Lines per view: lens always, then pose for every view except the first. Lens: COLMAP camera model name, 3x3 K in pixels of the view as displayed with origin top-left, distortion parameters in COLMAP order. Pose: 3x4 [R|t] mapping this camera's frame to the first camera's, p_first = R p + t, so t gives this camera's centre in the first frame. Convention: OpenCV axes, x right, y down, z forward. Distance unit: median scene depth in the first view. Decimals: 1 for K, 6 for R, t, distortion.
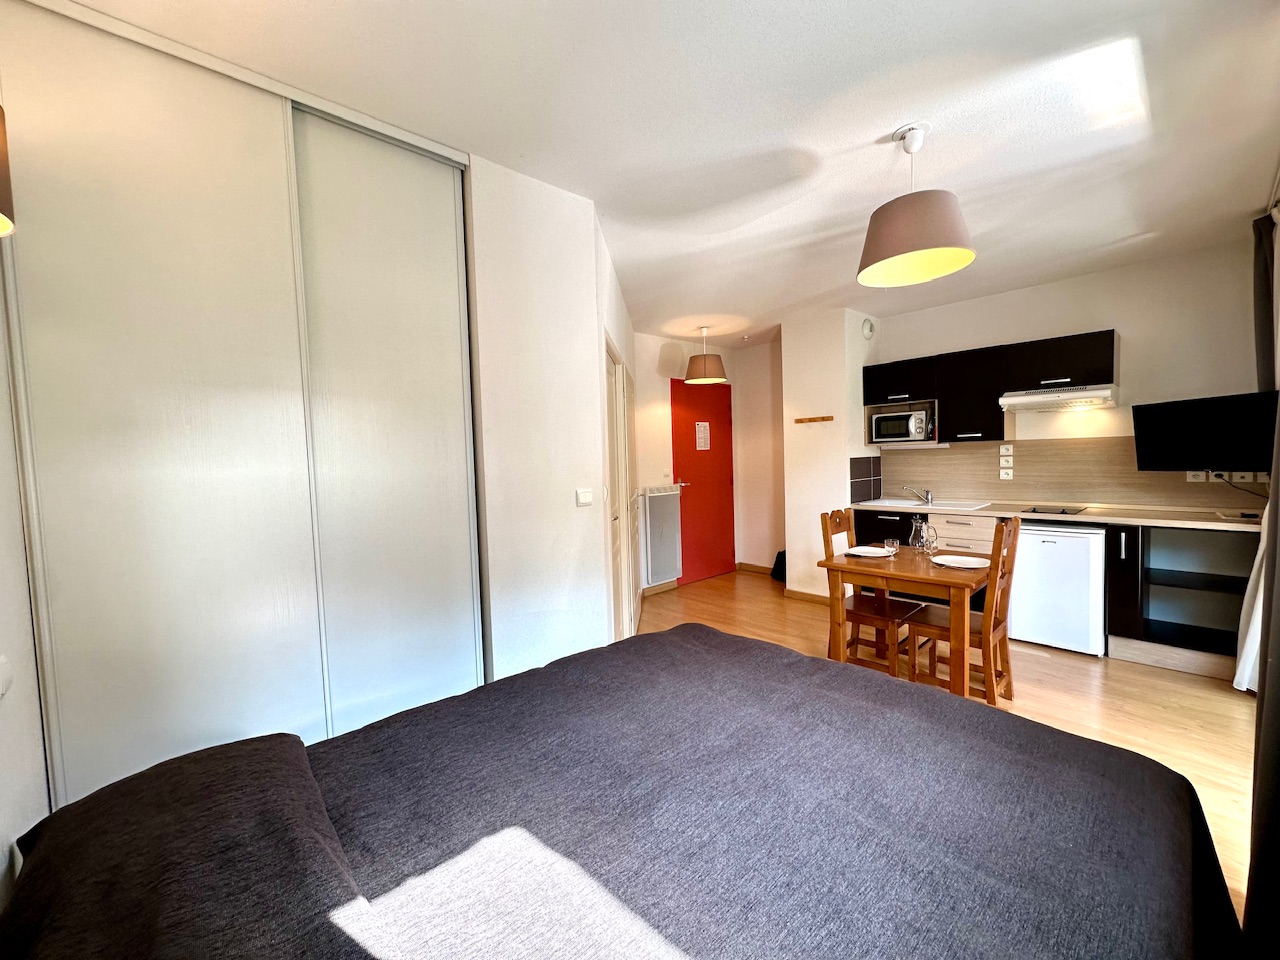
lens RADIAL K [[512.1, 0, 642.6], [0, 512.1, 476.8], [0, 0, 1]] dist [0.002507, 0.000856]
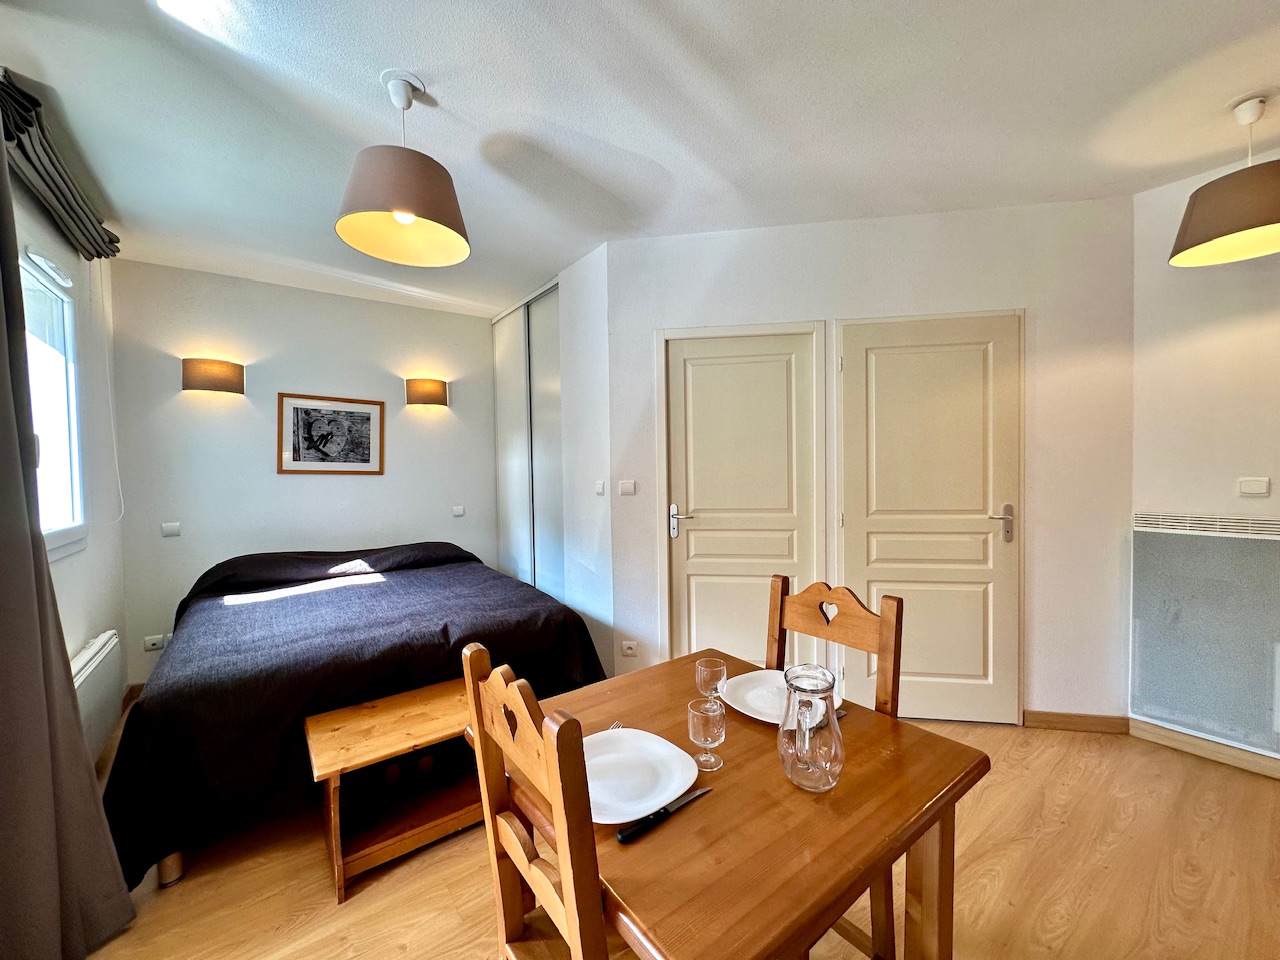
lens RADIAL K [[512.1, 0, 642.7], [0, 512.1, 482.6], [0, 0, 1]] dist [0.002507, 0.000856]
pose [[-0.104923, 0.061285, -0.992590, 0.679587], [-0.020303, 0.997759, 0.063750, -0.035206], [0.994273, 0.026841, -0.103443, 0.752981]]
